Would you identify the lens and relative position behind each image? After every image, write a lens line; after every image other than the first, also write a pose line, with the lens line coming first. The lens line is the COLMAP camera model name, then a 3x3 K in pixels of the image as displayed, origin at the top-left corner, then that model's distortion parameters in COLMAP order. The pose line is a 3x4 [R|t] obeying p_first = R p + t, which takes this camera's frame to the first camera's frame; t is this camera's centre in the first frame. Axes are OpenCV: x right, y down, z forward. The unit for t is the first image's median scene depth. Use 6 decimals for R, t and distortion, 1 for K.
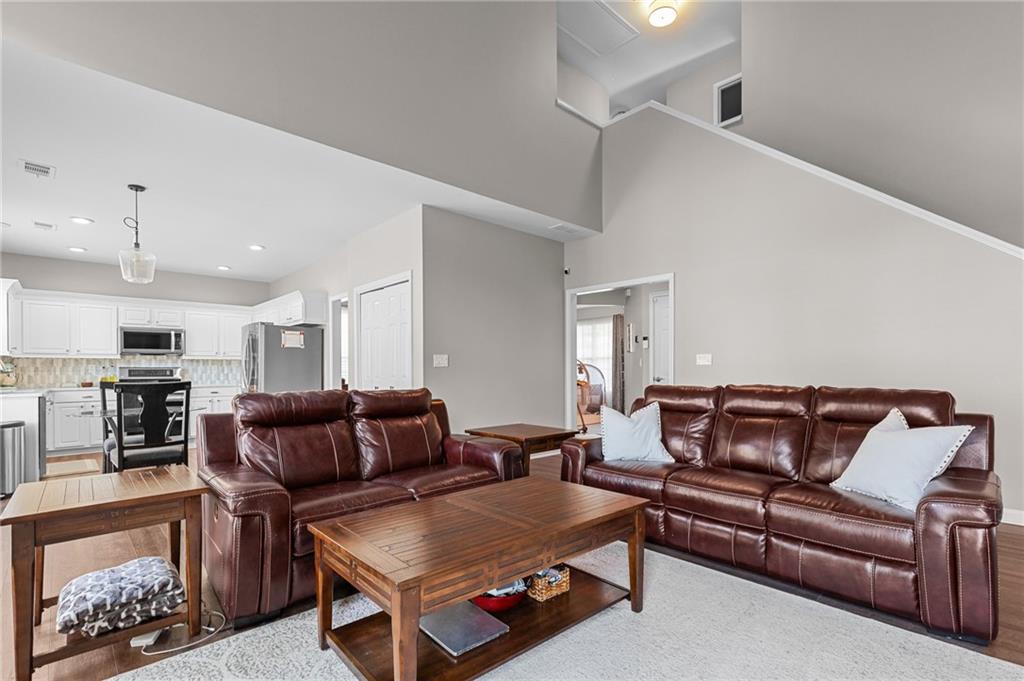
lens RADIAL K [[468.0, 0, 512.0], [0, 468.0, 340.5], [0, 0, 1]] dist [0.000590, 0.000188]
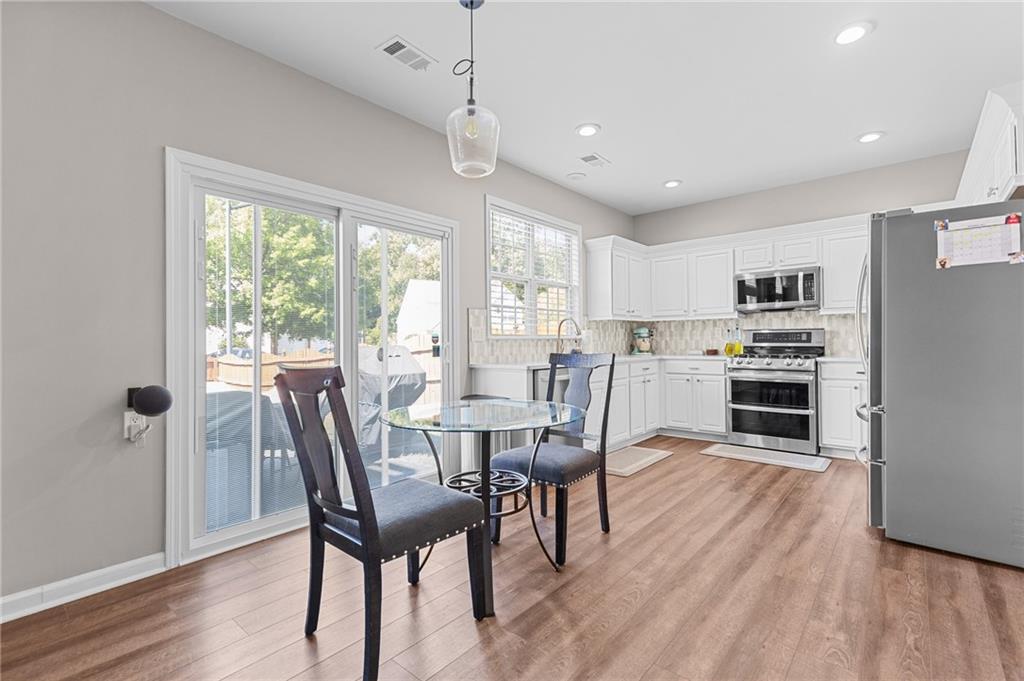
lens RADIAL K [[468.0, 0, 512.0], [0, 468.0, 340.5], [0, 0, 1]] dist [0.000590, 0.000188]
pose [[0.121725, 0.006090, -0.992545, -0.151933], [0.073777, 0.997159, 0.015166, 0.036404], [0.989818, -0.075073, 0.120930, 0.557668]]
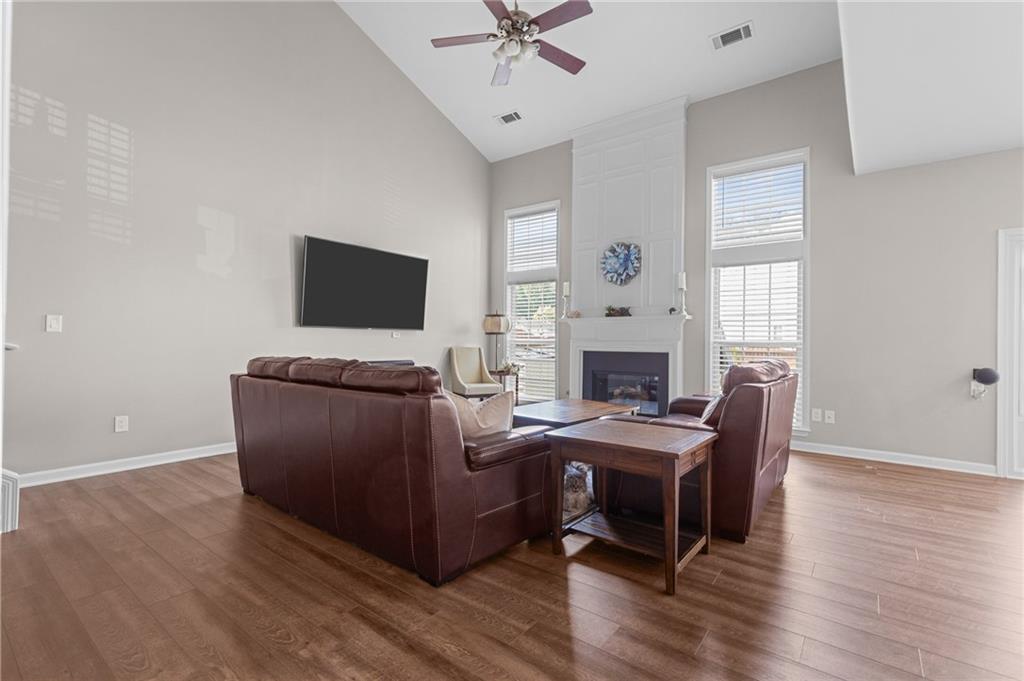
lens RADIAL K [[452.2, 0, 533.6], [0, 452.2, 336.1], [0, 0, 1]] dist [-0.000516, -0.000153]
pose [[-0.979370, -0.006862, -0.201957, 0.149276], [0.008807, 0.997024, -0.076584, 0.051597], [0.201881, -0.076782, -0.976396, 0.775885]]
